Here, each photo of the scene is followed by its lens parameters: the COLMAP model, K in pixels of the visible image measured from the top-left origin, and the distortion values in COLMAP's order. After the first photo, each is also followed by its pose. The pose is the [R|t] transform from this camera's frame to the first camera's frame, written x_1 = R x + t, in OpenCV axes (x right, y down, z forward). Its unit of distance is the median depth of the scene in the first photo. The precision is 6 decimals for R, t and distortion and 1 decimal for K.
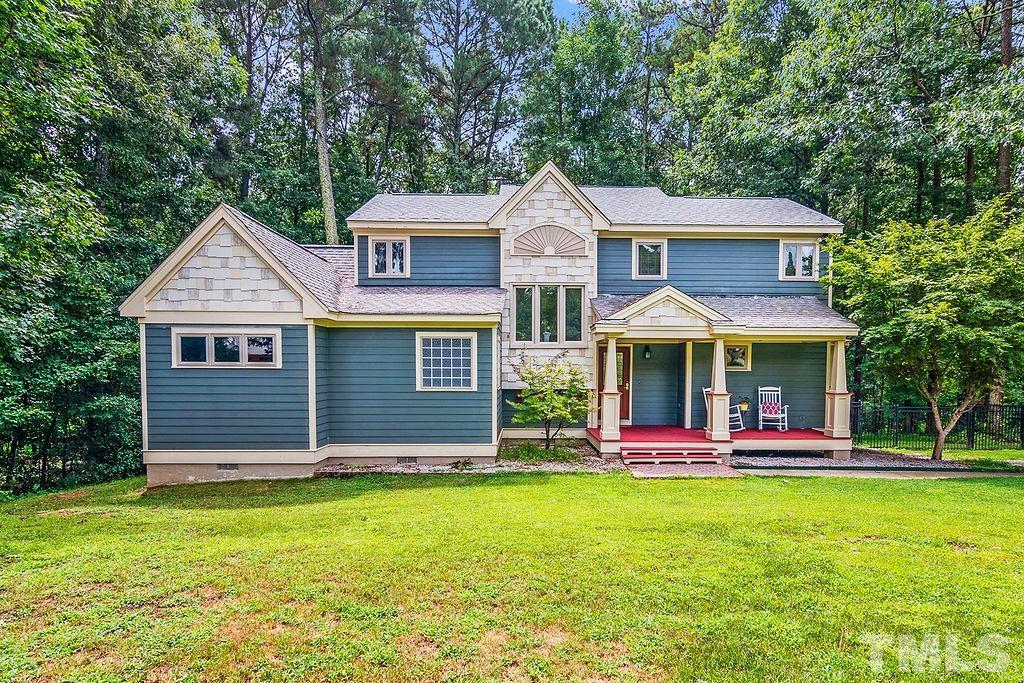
lens RADIAL K [[467.0, 0, 511.9], [0, 467.0, 336.8], [0, 0, 1]] dist [0.000826, 0.000105]
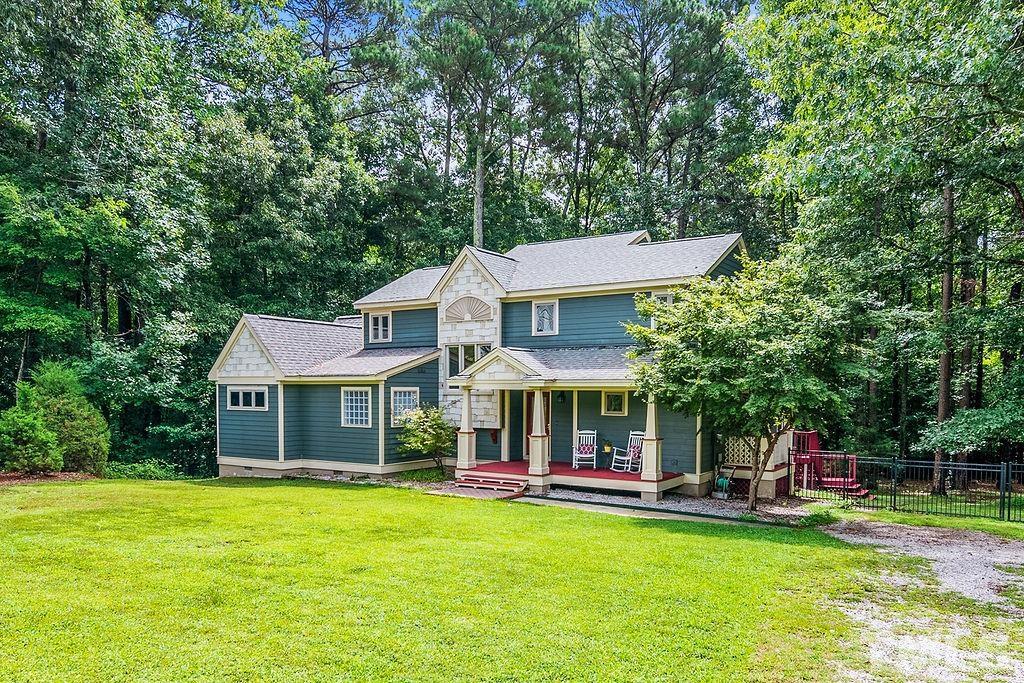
lens RADIAL K [[508.2, 0, 512.9], [0, 508.2, 349.3], [0, 0, 1]] dist [-0.000397, -0.000405]
pose [[0.893944, -0.040511, -0.446344, 1.003501], [0.026742, 0.998953, -0.037108, -0.054788], [0.447380, 0.021236, 0.894092, -0.209866]]
